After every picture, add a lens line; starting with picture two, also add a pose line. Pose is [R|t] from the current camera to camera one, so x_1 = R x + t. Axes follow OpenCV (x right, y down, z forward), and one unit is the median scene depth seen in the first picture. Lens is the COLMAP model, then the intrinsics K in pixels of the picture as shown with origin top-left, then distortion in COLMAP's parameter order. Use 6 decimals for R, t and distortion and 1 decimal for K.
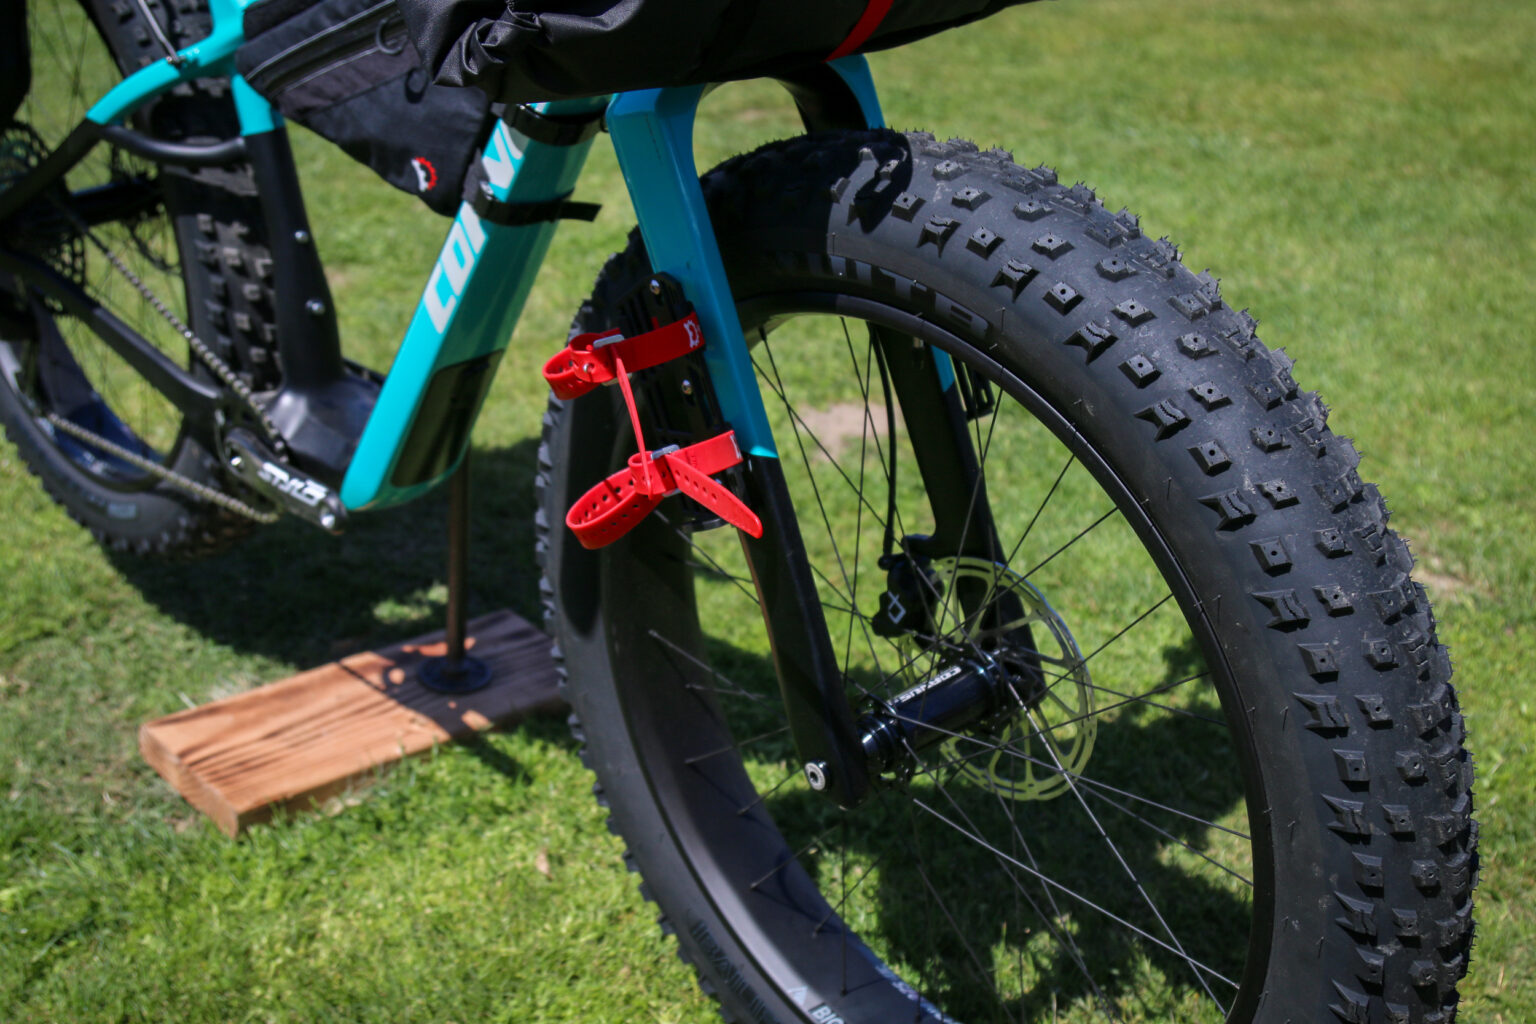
lens RADIAL K [[1948.3, 0, 772.8], [0, 1948.3, 508.9], [0, 0, 1]] dist [-0.083737, 0.000000]
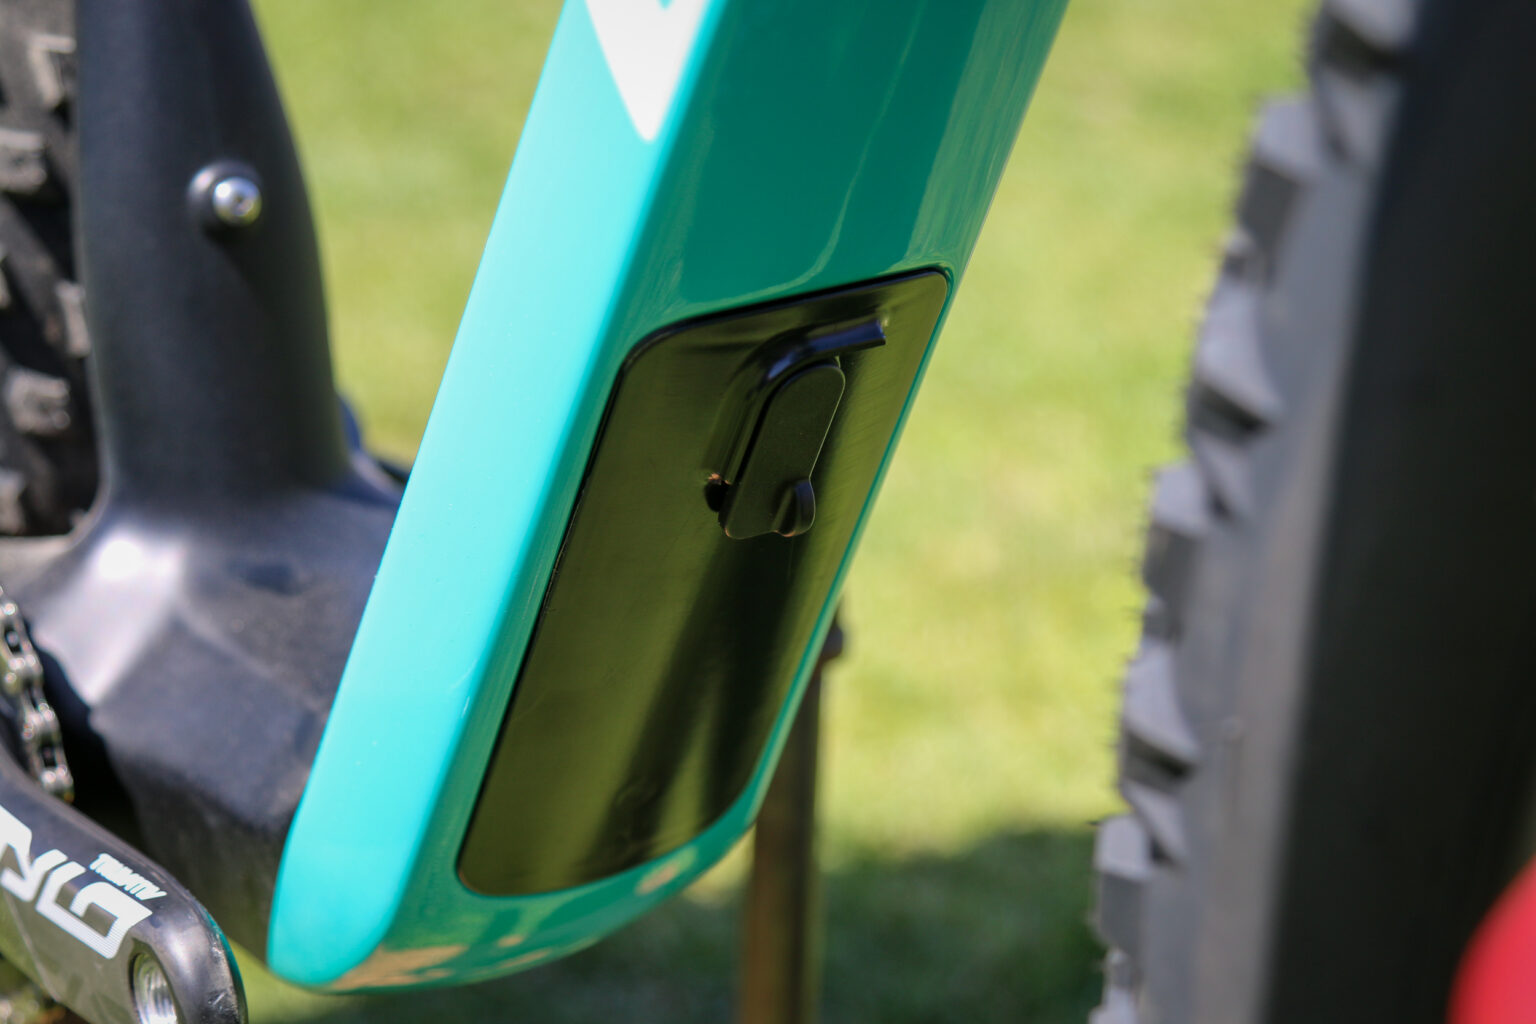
lens RADIAL K [[3513.6, 0, 774.8], [0, 3513.6, 497.8], [0, 0, 1]] dist [0.058161, 0.000000]
pose [[0.982688, 0.000464, -0.185265, -0.076280], [-0.029064, 0.988001, -0.151685, 0.004882], [0.182972, 0.154444, 0.970911, 0.556448]]
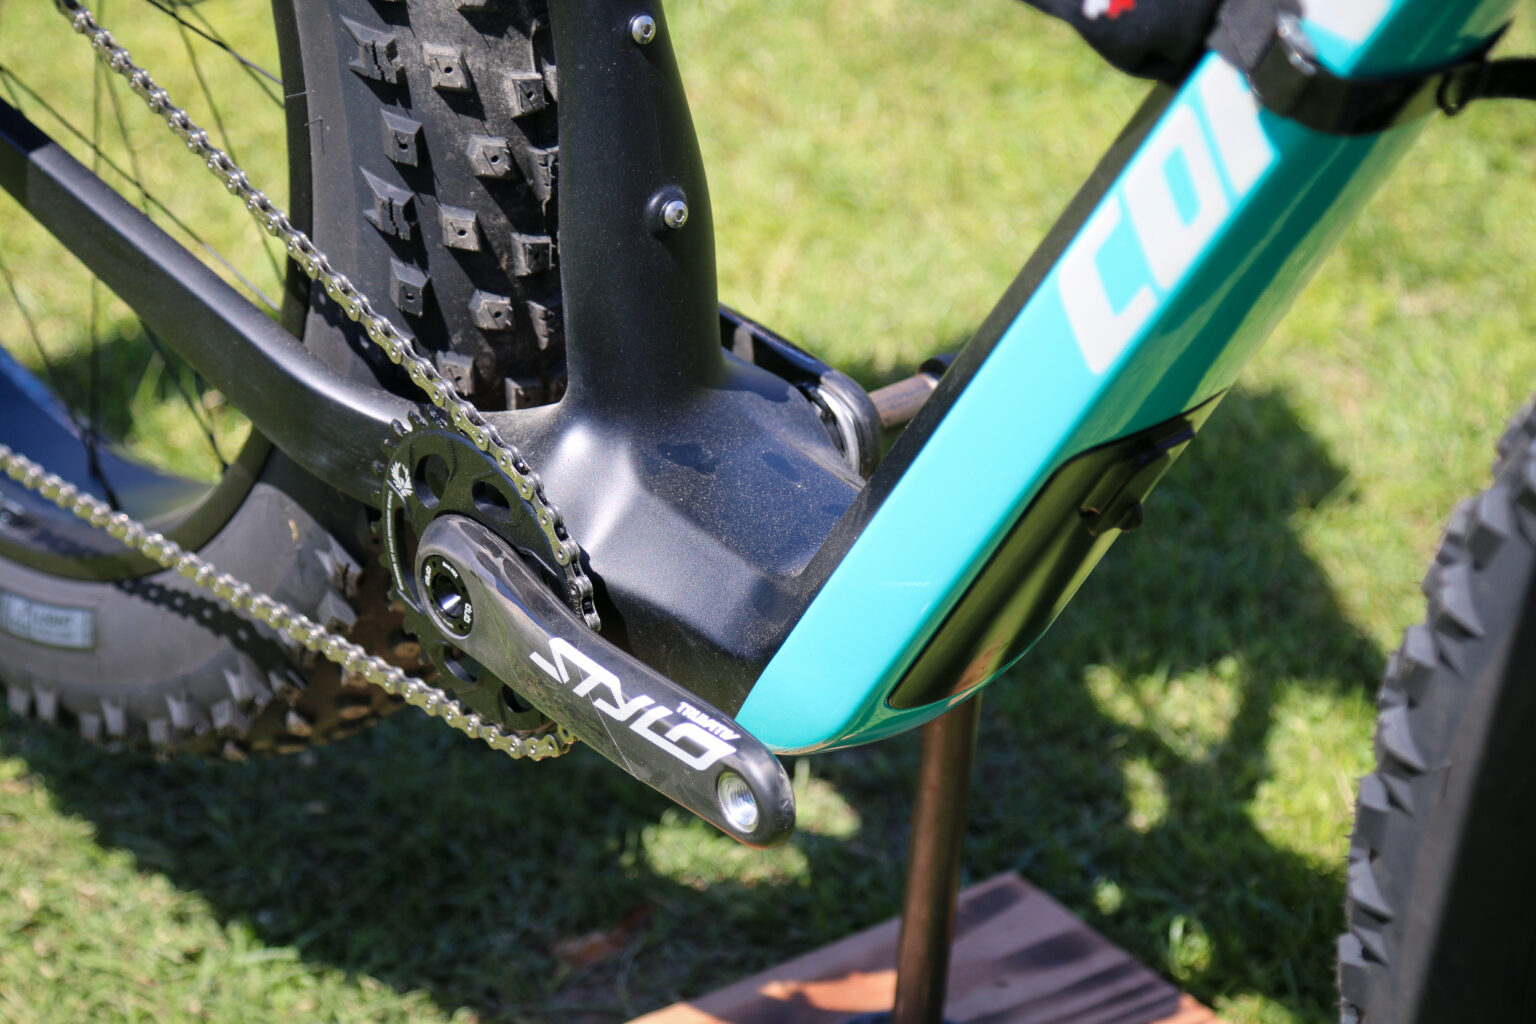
lens RADIAL K [[4749.2, 0, 767.8], [0, 4749.2, 512.4], [0, 0, 1]] dist [0.112557, 0.000000]
pose [[0.997226, 0.026487, -0.069562, -0.147986], [-0.020931, 0.996621, 0.079421, -0.117575], [0.071430, -0.077745, 0.994411, 0.069032]]
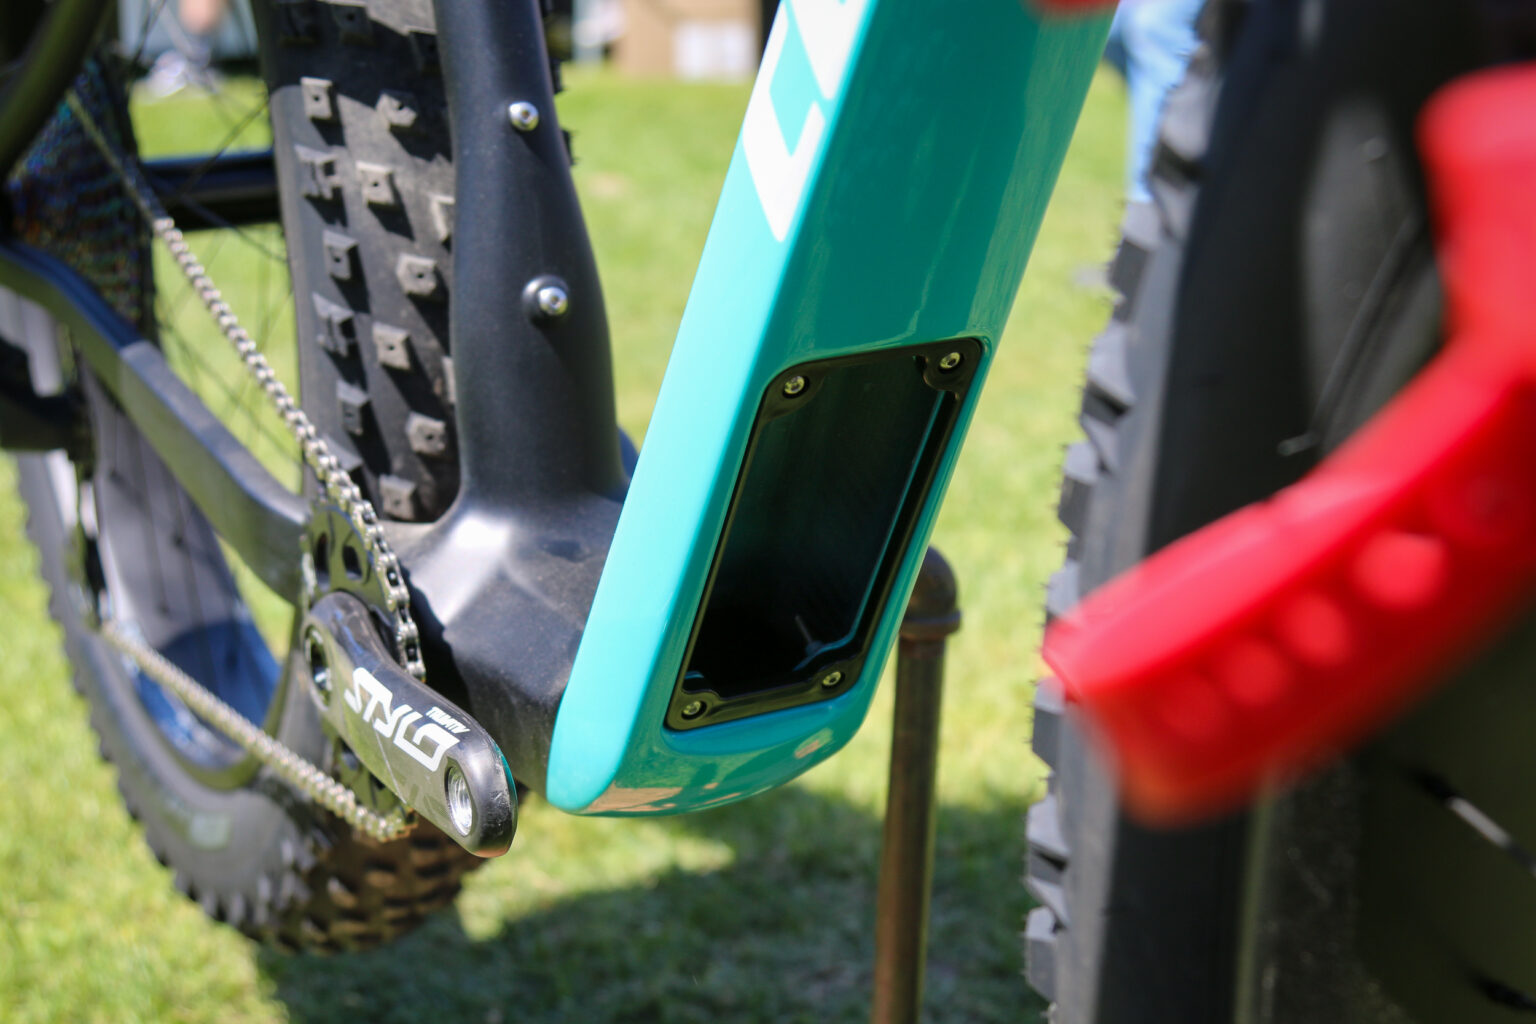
lens RADIAL K [[2530.4, 0, 773.6], [0, 2530.4, 513.0], [0, 0, 1]] dist [-0.113722, 0.000000]
pose [[0.958399, 0.030570, -0.283791, -0.043943], [-0.084654, 0.979957, -0.180328, 0.027611], [0.272590, 0.196850, 0.941777, 0.529532]]
